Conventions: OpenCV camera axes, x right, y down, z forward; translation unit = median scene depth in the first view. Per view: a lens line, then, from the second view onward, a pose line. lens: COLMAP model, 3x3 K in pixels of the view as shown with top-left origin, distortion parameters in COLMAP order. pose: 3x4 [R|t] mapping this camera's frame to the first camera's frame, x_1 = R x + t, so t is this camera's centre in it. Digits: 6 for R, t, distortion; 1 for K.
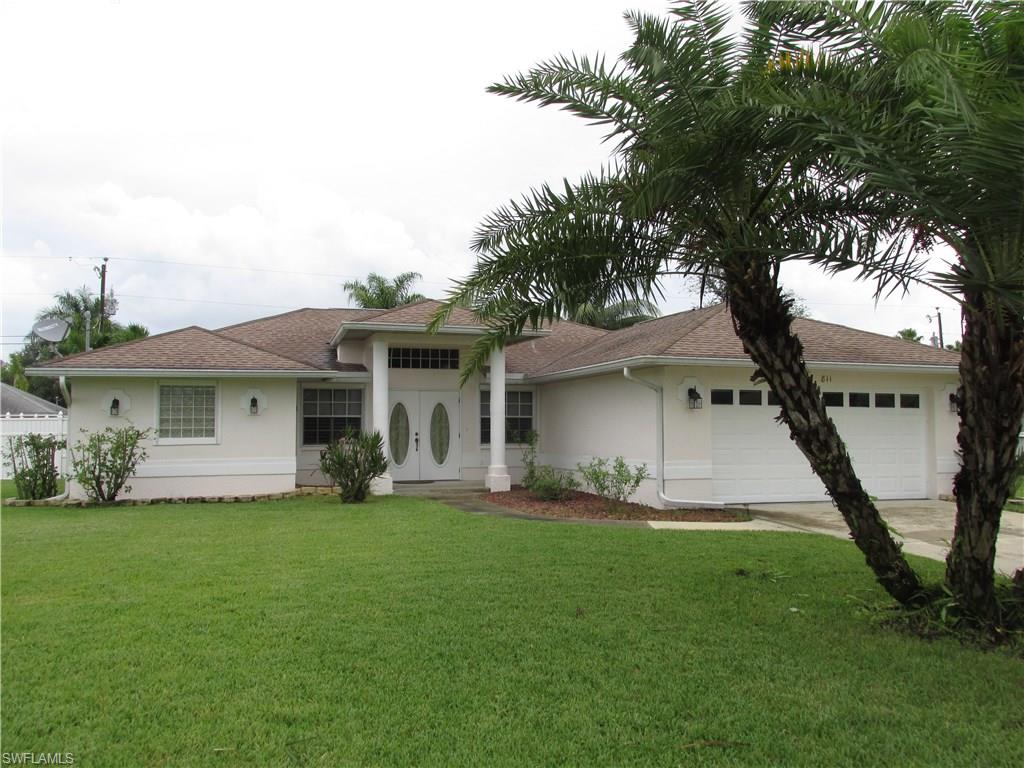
lens RADIAL K [[939.2, 0, 512.0], [0, 939.2, 384.0], [0, 0, 1]] dist [0.010309, 0.005867]
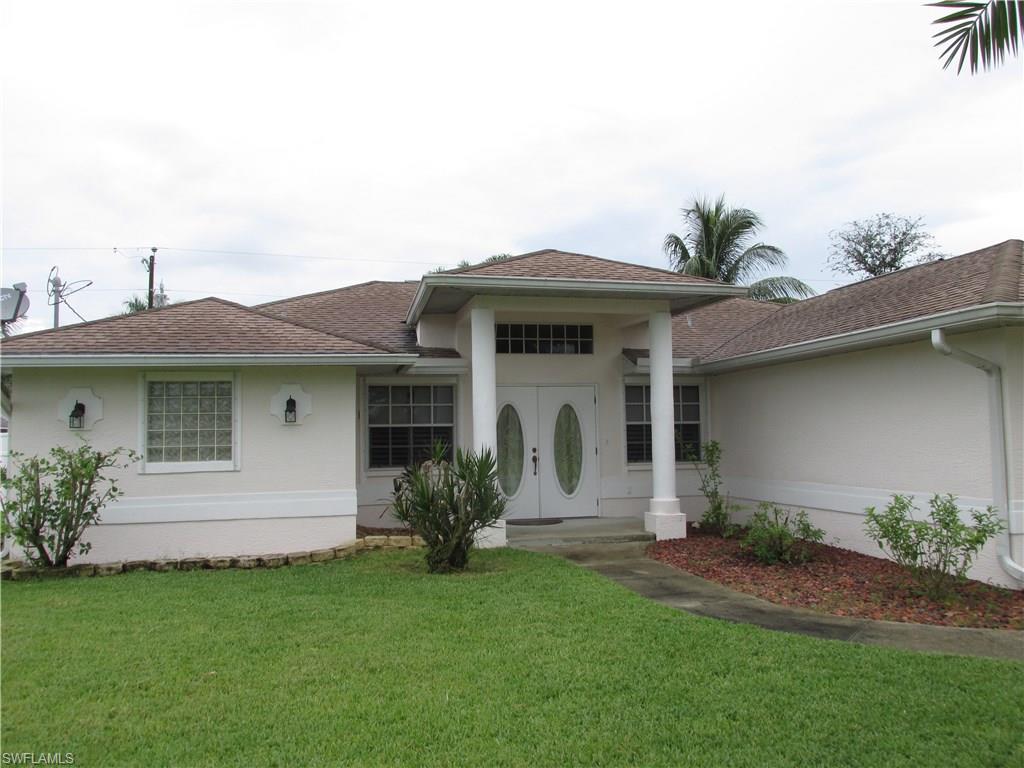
lens RADIAL K [[832.9, 0, 512.0], [0, 832.9, 384.0], [0, 0, 1]] dist [-0.007094, 0.001018]
pose [[0.997484, -0.016747, -0.068883, -0.083699], [0.015846, 0.999782, -0.013613, 0.015057], [0.069096, 0.012487, 0.997532, 0.441991]]
